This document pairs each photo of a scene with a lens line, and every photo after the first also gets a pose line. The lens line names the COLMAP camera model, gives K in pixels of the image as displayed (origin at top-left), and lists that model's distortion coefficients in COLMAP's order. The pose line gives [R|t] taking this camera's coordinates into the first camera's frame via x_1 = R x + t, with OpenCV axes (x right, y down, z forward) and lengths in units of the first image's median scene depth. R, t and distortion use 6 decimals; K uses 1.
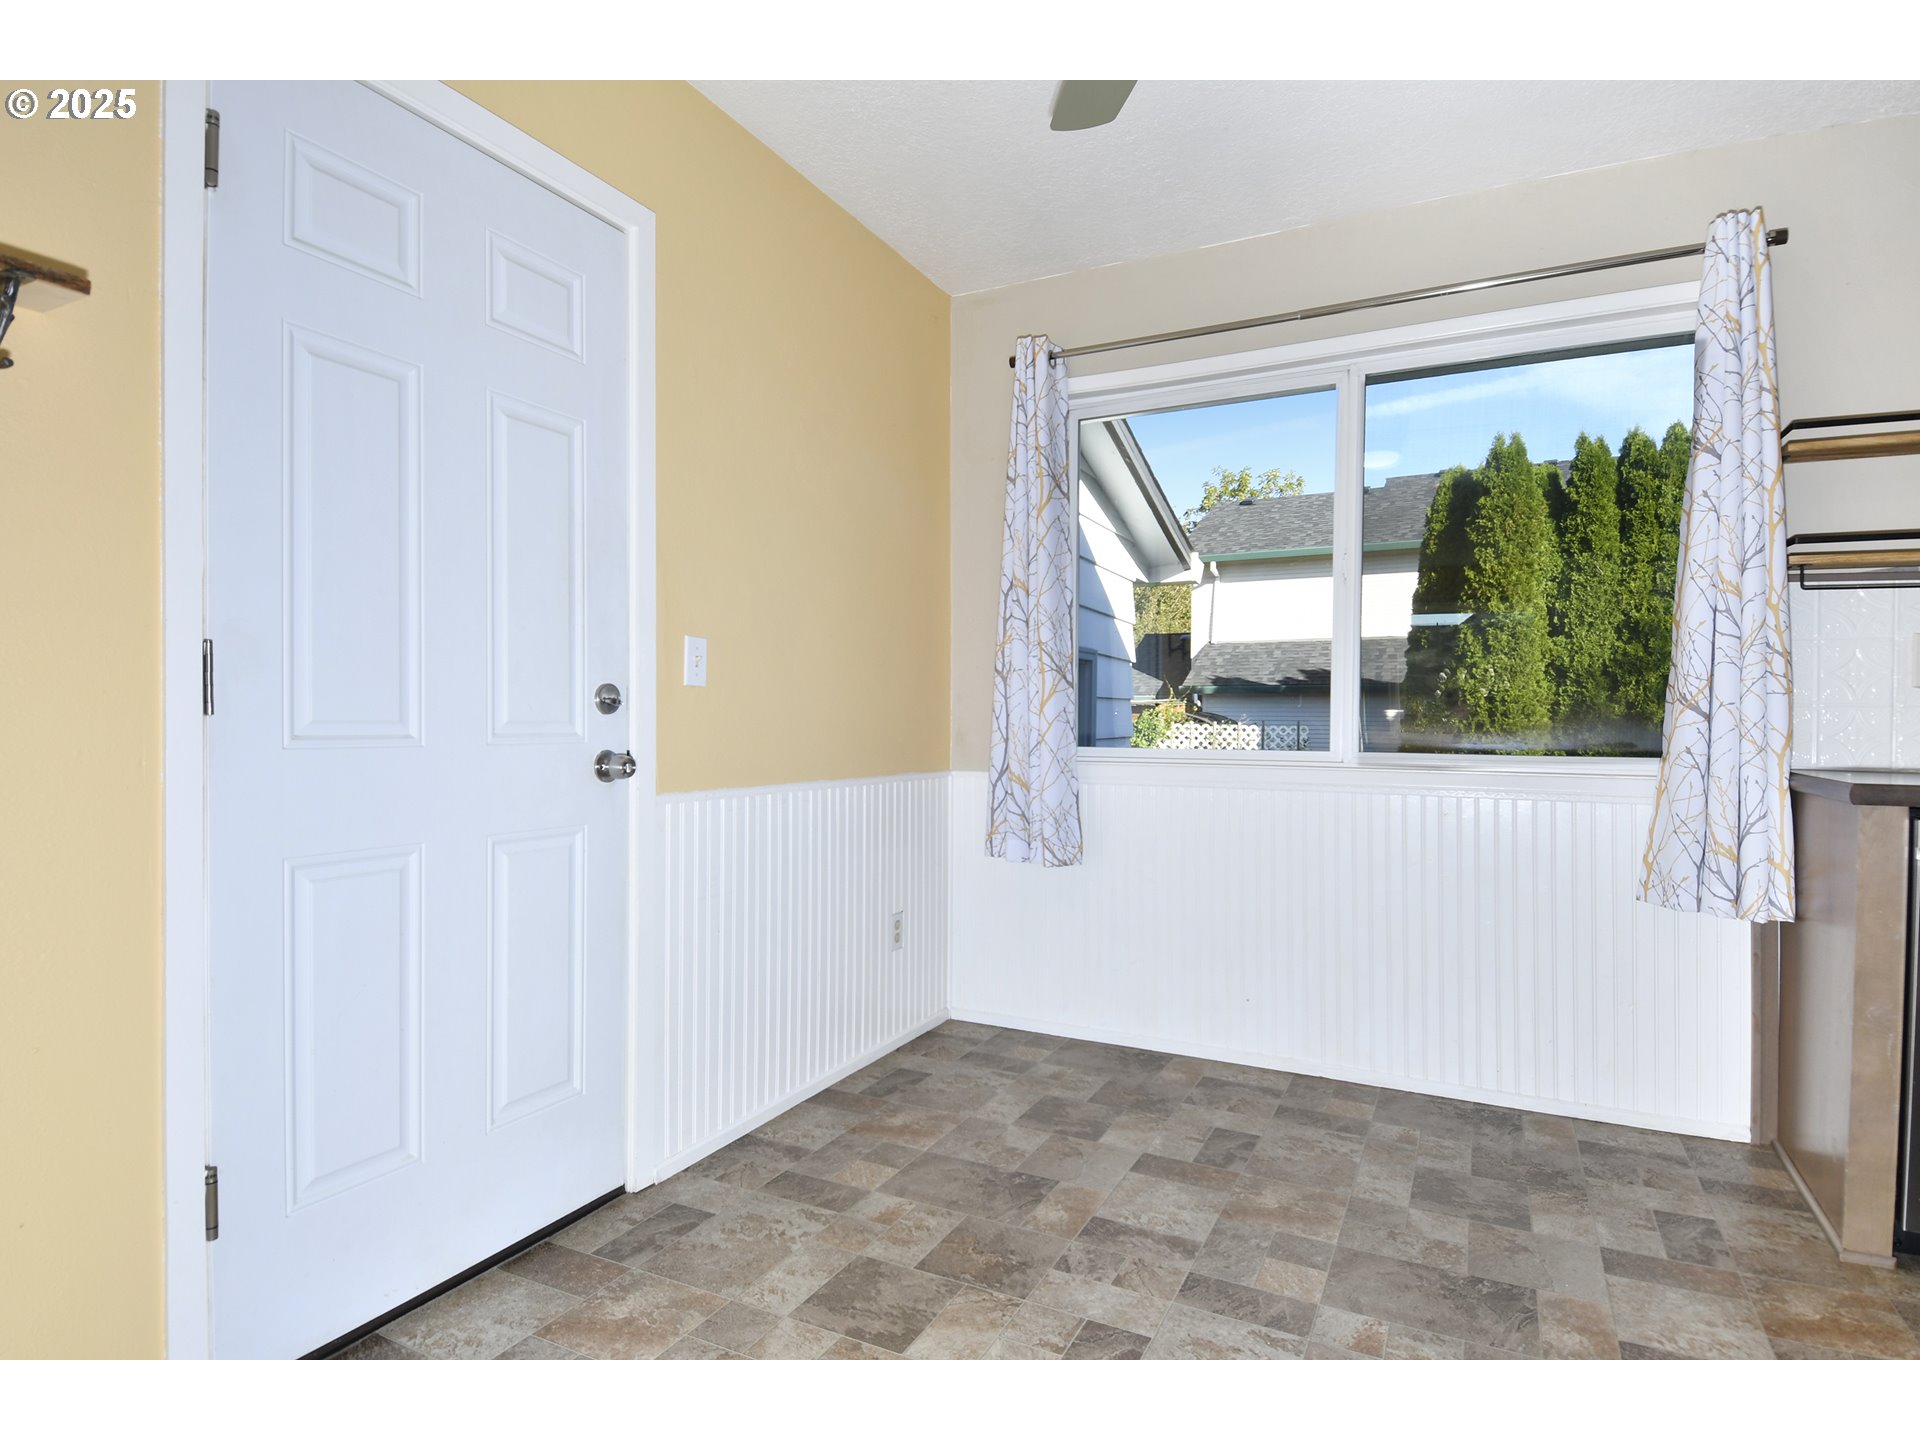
lens RADIAL K [[1006.8, 0, 961.0], [0, 1006.8, 725.4], [0, 0, 1]] dist [-0.001872, -0.002827]
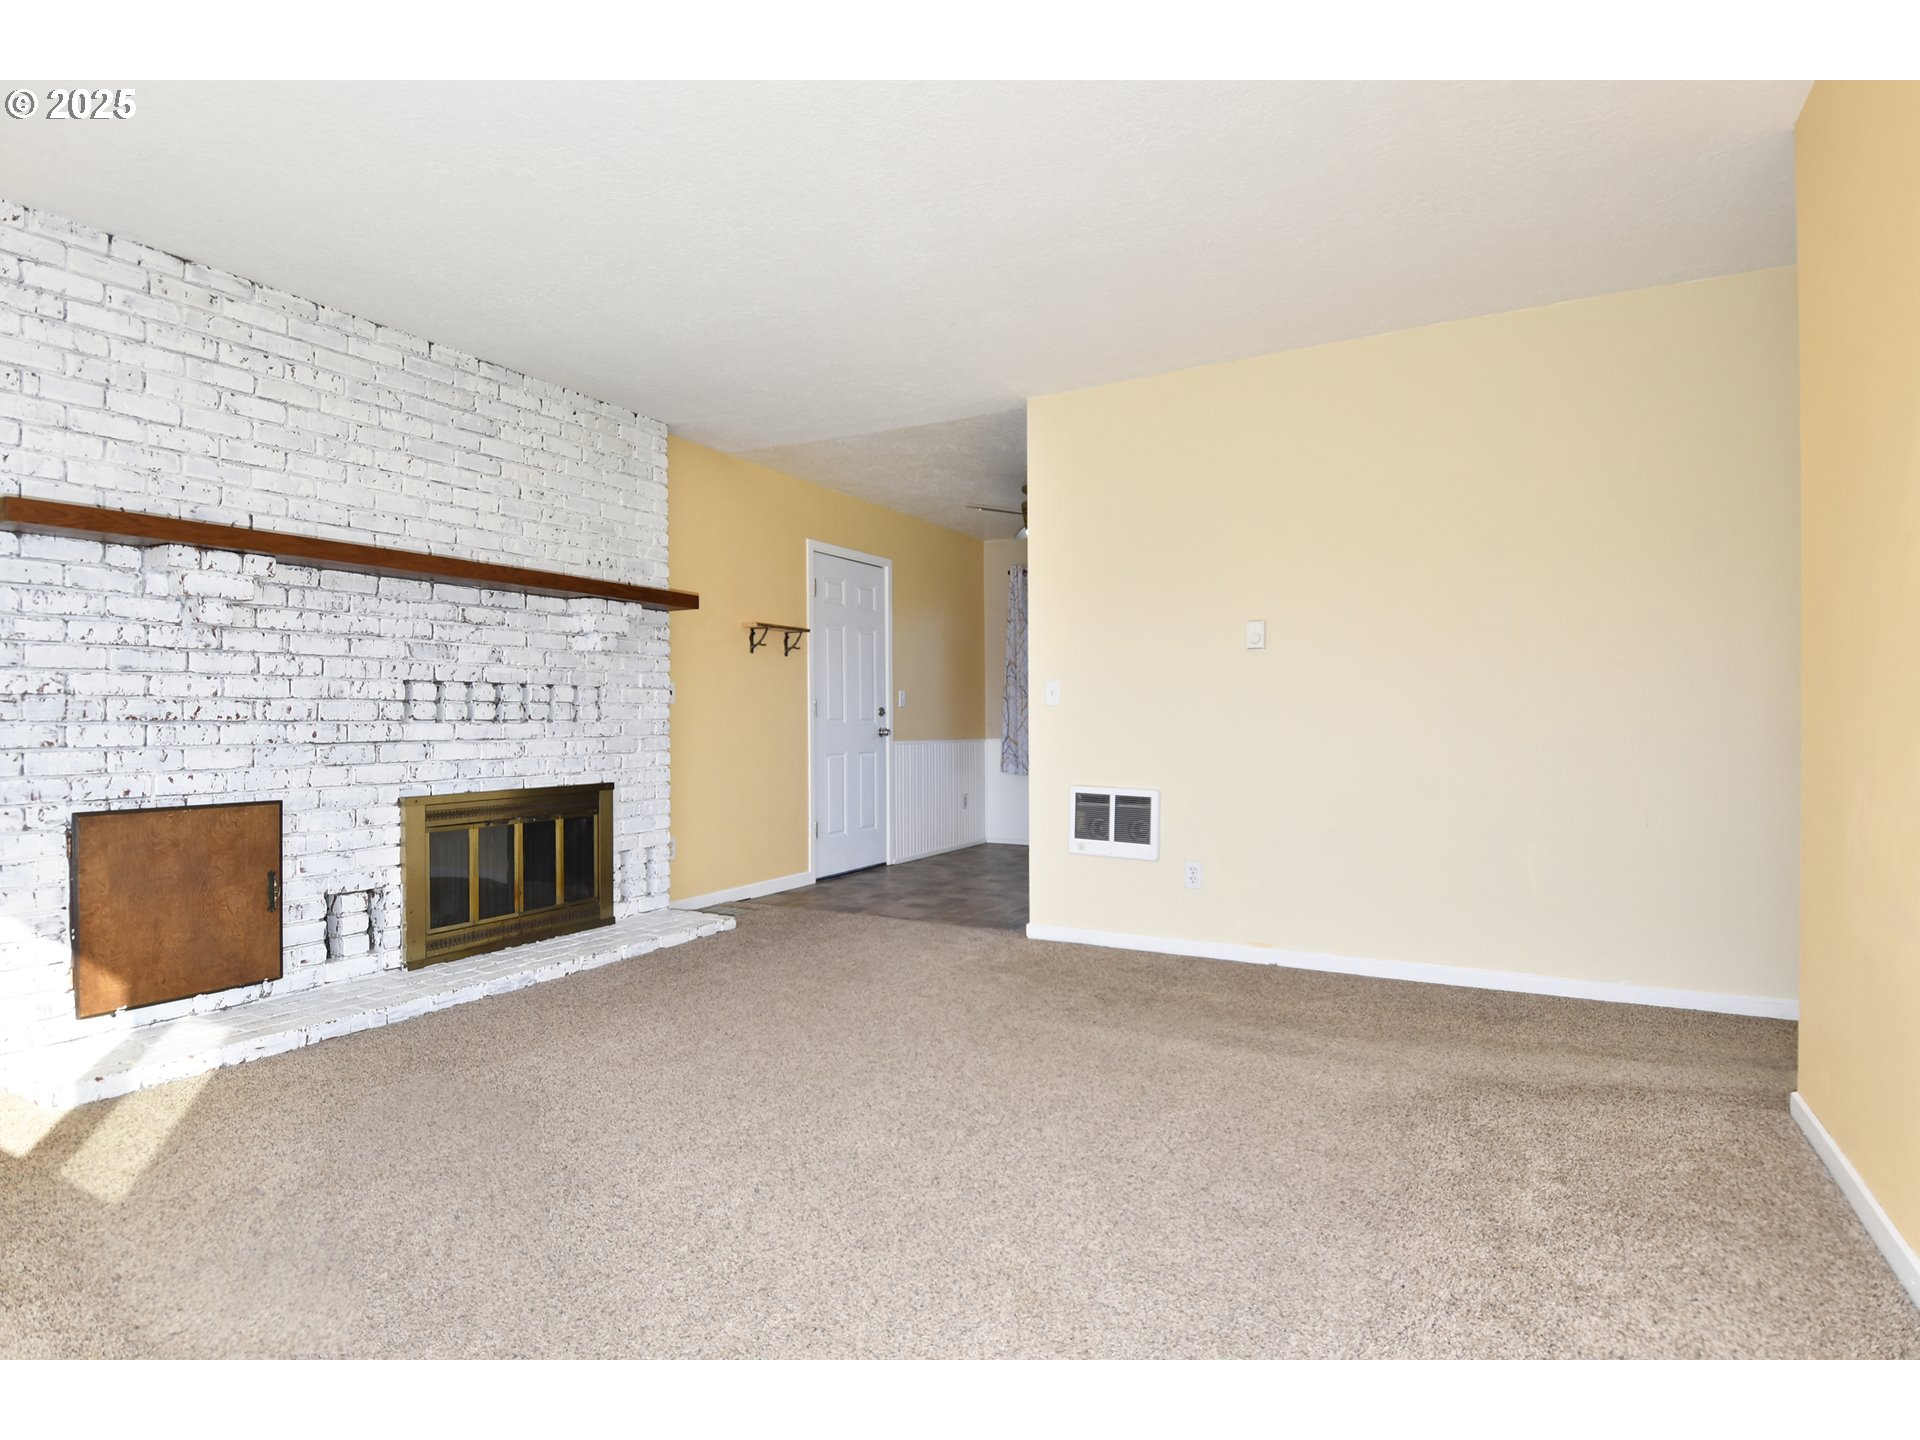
lens RADIAL K [[1006.8, 0, 968.7], [0, 1006.8, 720.7], [0, 0, 1]] dist [-0.001872, -0.002827]
pose [[0.999486, -0.010681, -0.030213, 0.023297], [0.010601, 0.999940, -0.002825, 0.009682], [0.030242, 0.002503, 0.999539, -1.512016]]
